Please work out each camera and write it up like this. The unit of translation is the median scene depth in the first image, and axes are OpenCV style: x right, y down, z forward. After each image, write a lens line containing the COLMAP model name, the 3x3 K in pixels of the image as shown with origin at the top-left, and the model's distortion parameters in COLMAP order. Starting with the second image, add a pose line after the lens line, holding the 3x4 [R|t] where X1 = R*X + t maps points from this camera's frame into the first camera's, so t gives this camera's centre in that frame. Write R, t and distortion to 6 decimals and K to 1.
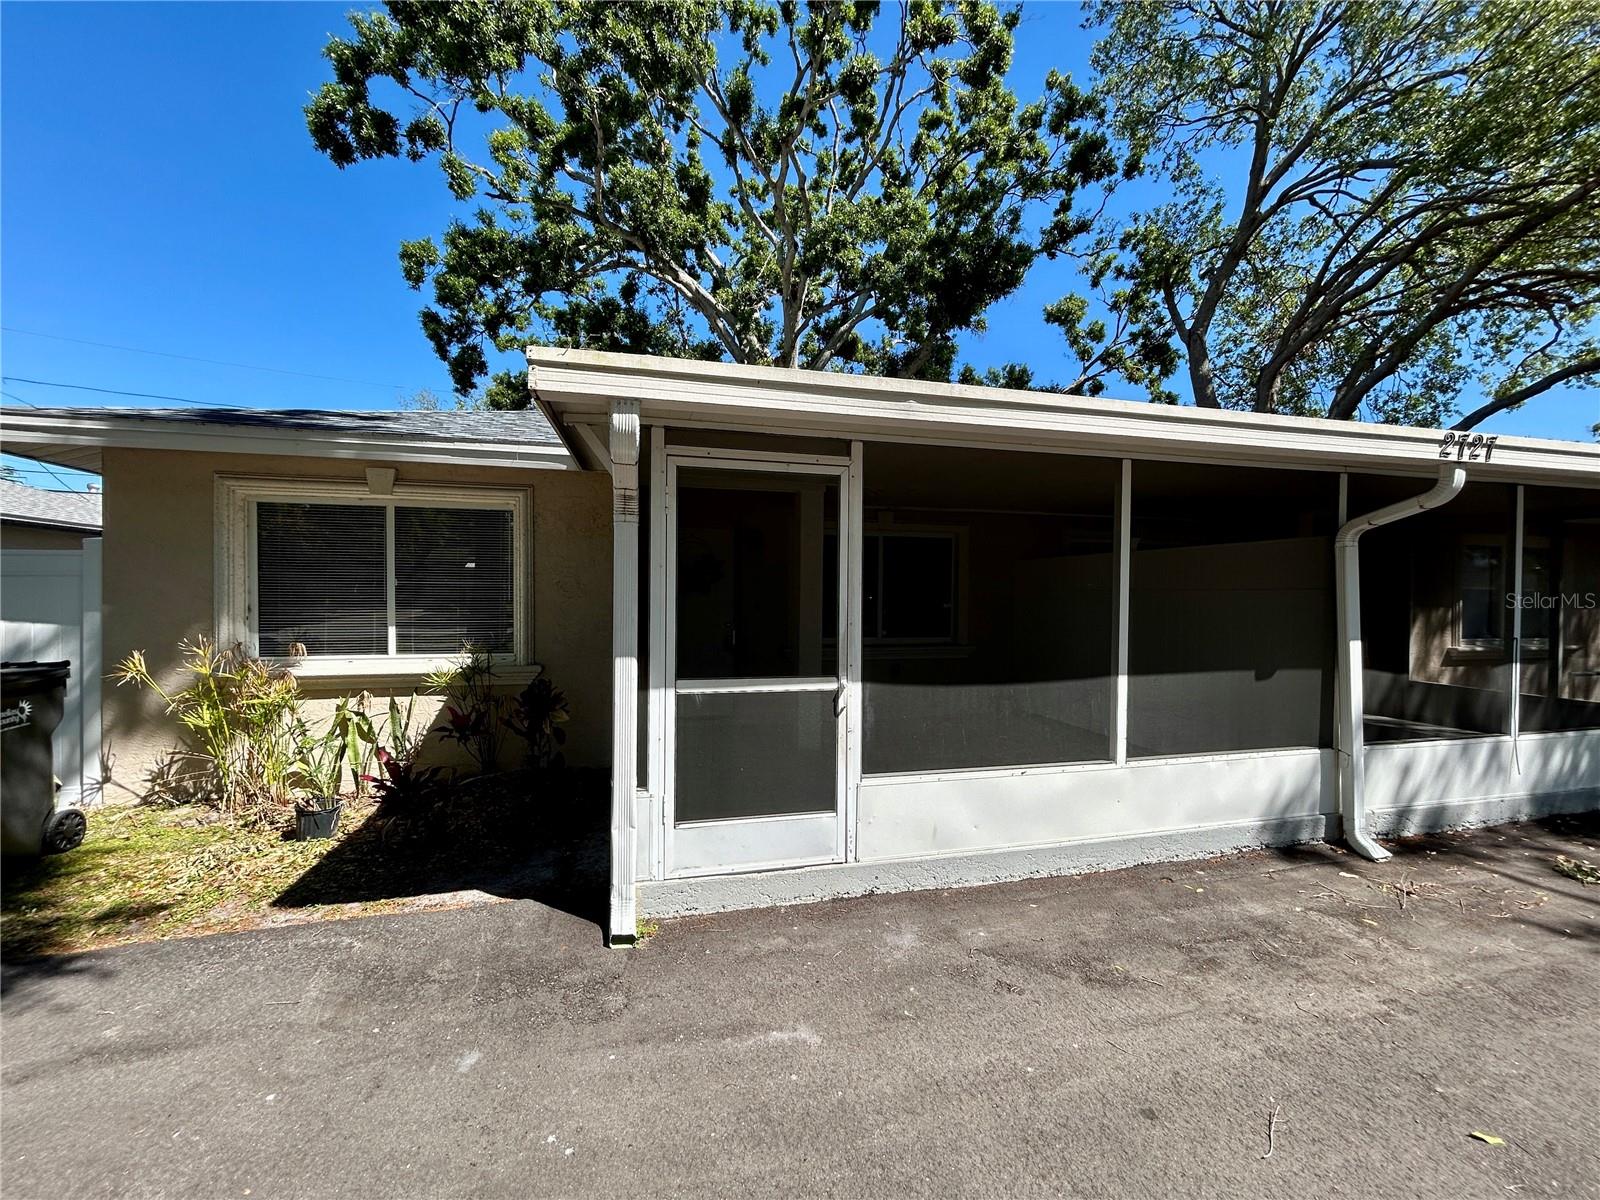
lens RADIAL K [[641.6, 0, 800.0], [0, 641.6, 600.0], [0, 0, 1]] dist [-0.004113, -0.000159]
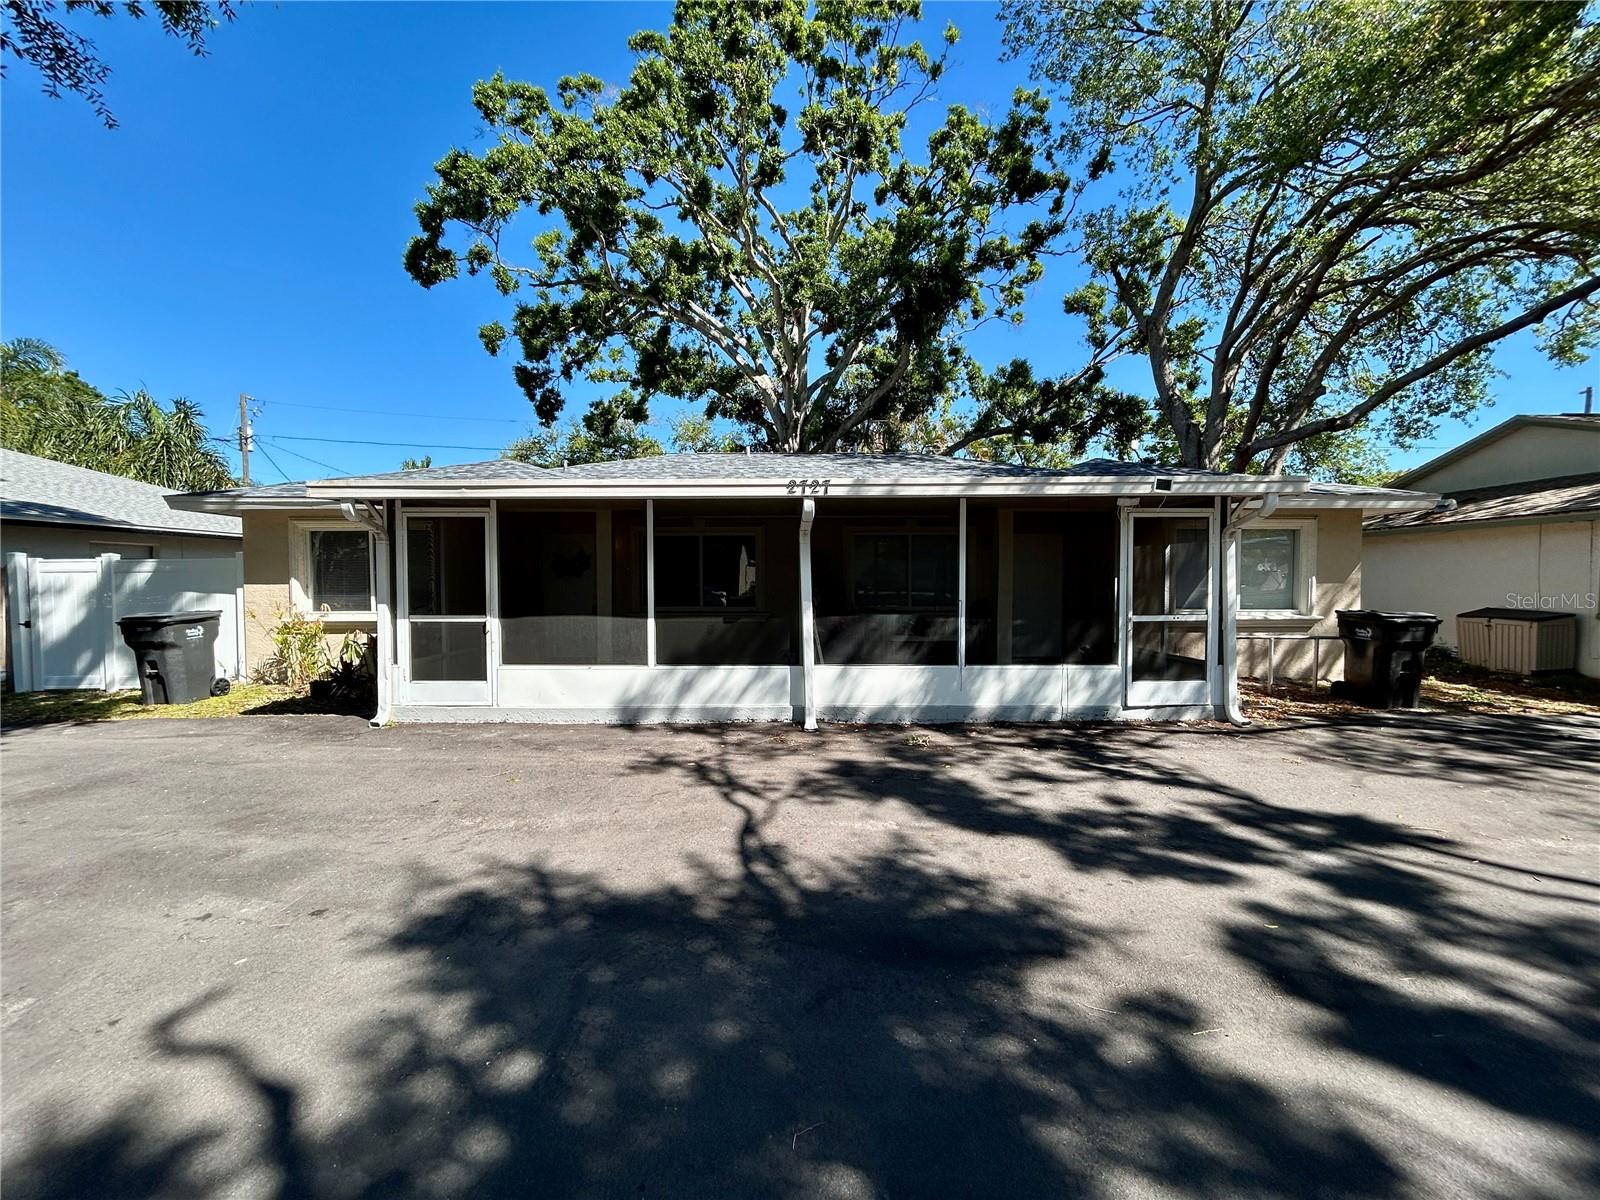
lens RADIAL K [[651.9, 0, 800.0], [0, 651.9, 600.0], [0, 0, 1]] dist [-0.001475, 0.000054]
pose [[0.968039, 0.001167, -0.250797, 1.258575], [0.002833, 0.999875, 0.015587, 0.033771], [0.250784, -0.015799, 0.967914, -0.620389]]
